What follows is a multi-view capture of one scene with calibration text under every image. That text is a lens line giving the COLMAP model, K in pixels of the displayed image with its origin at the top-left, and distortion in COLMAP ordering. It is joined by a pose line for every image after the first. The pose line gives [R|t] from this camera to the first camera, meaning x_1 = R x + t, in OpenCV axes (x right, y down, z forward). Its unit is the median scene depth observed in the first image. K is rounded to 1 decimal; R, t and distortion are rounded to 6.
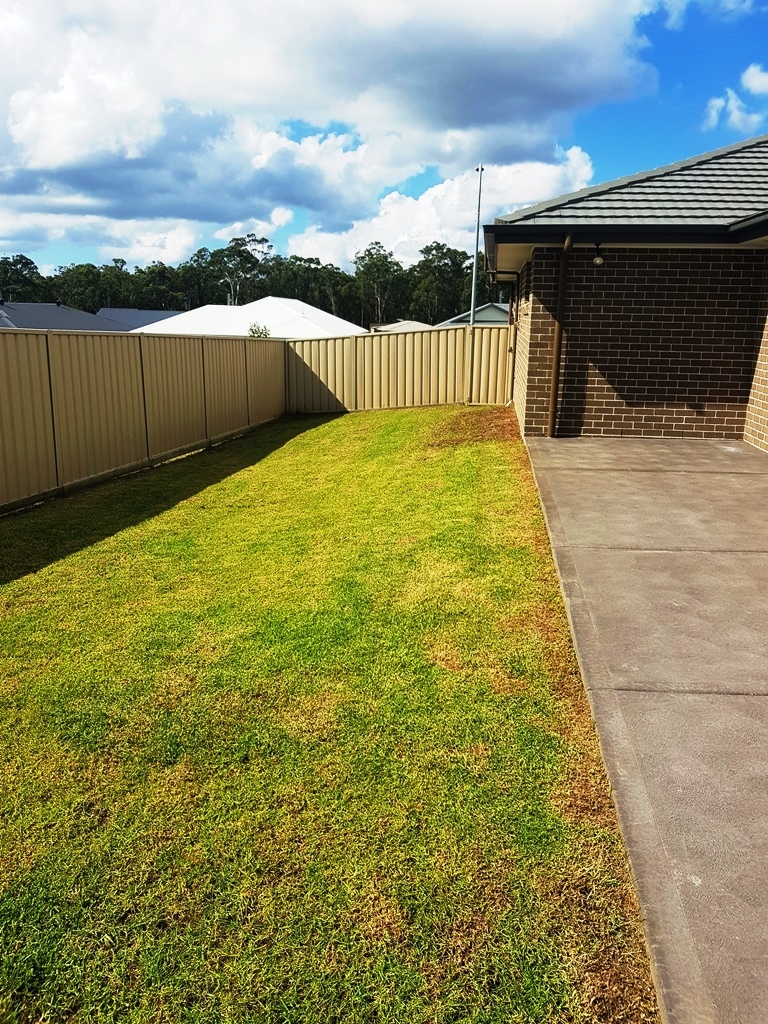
lens RADIAL K [[810.3, 0, 384.6], [0, 810.3, 506.4], [0, 0, 1]] dist [0.038696, -0.025039]
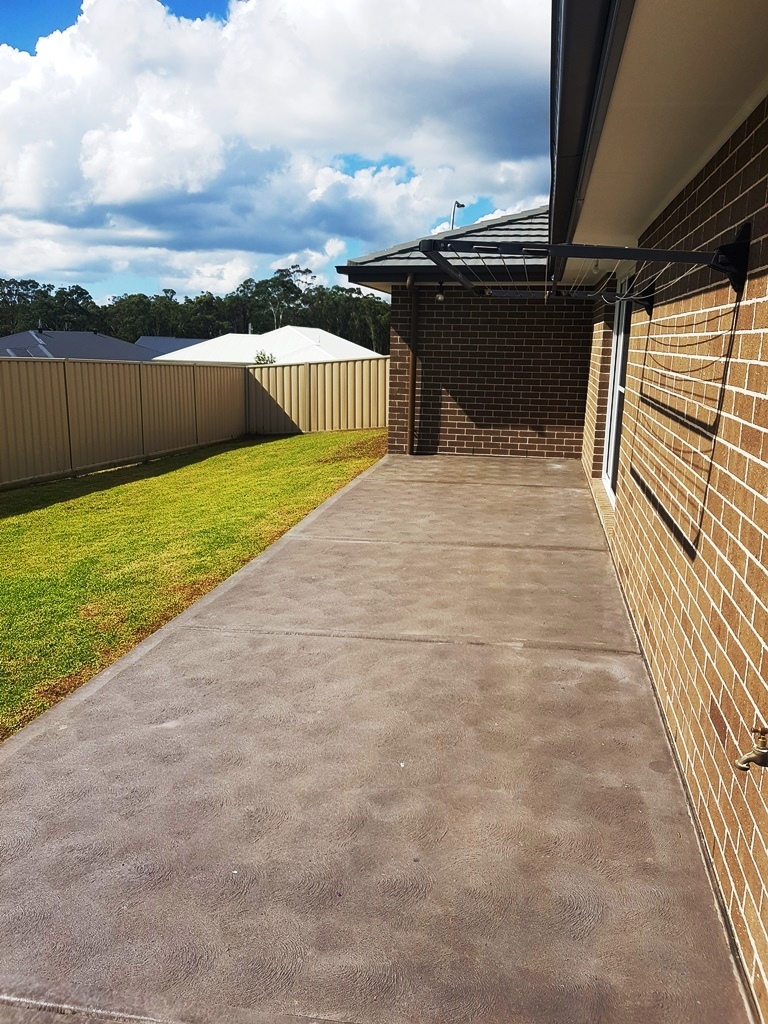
lens RADIAL K [[810.3, 0, 388.4], [0, 810.3, 512.9], [0, 0, 1]] dist [0.038696, -0.025039]
pose [[0.997561, 0.017464, -0.067578, 0.142633], [-0.019166, 0.999513, -0.024634, 0.012784], [0.067115, 0.025869, 0.997410, -0.059688]]
